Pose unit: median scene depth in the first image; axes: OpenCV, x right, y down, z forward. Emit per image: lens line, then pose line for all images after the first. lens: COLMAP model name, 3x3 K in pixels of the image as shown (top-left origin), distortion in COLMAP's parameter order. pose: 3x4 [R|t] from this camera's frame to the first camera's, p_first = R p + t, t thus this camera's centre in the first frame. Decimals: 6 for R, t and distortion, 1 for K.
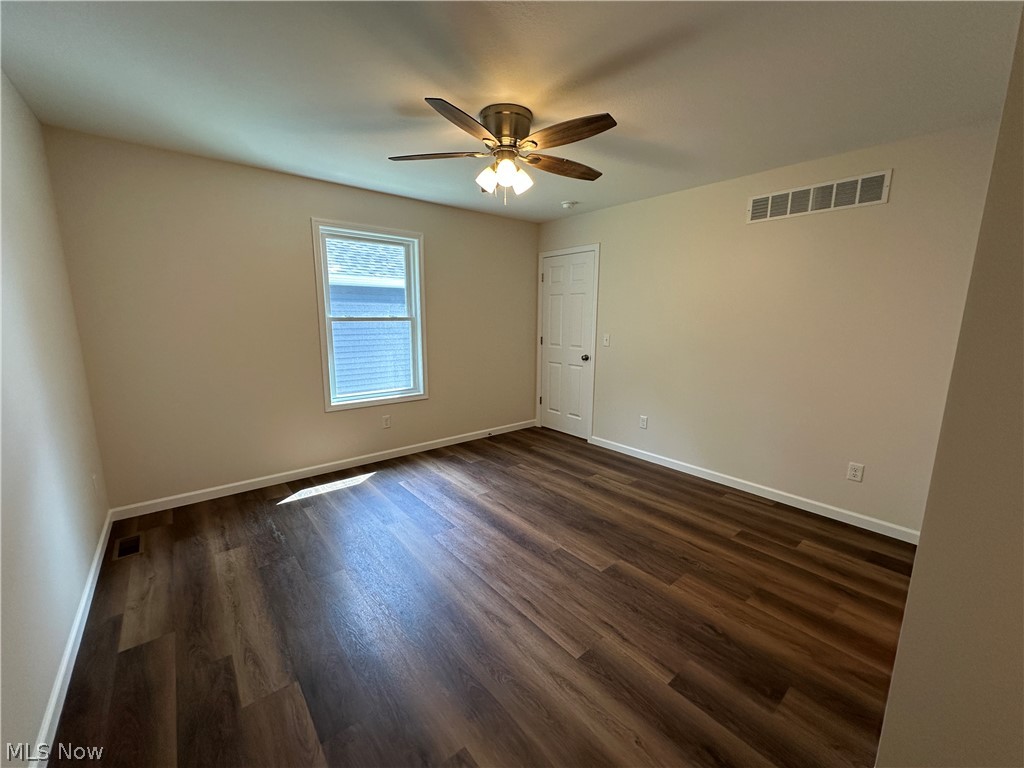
lens RADIAL K [[407.4, 0, 512.0], [0, 407.4, 384.0], [0, 0, 1]] dist [-0.002062, -0.000031]
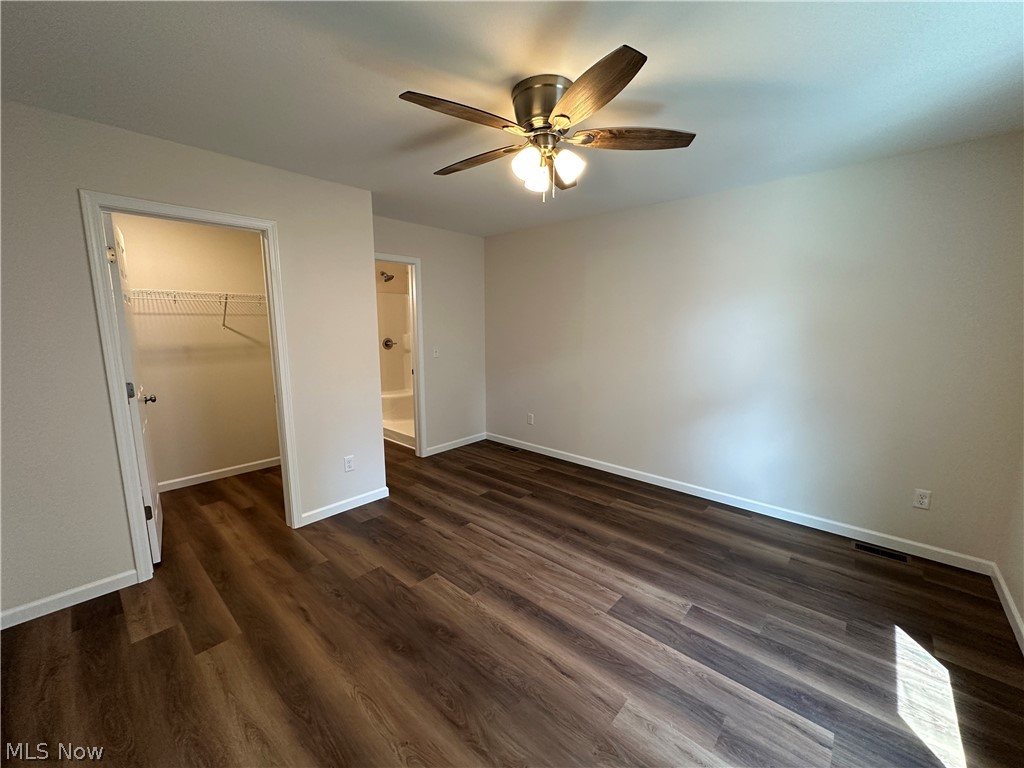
lens RADIAL K [[407.4, 0, 512.0], [0, 407.4, 384.0], [0, 0, 1]] dist [-0.002062, -0.000031]
pose [[-0.989815, 0.013753, -0.141696, 0.157473], [-0.031585, 0.949302, 0.312775, -0.328371], [0.138814, 0.314065, -0.939198, 1.769114]]
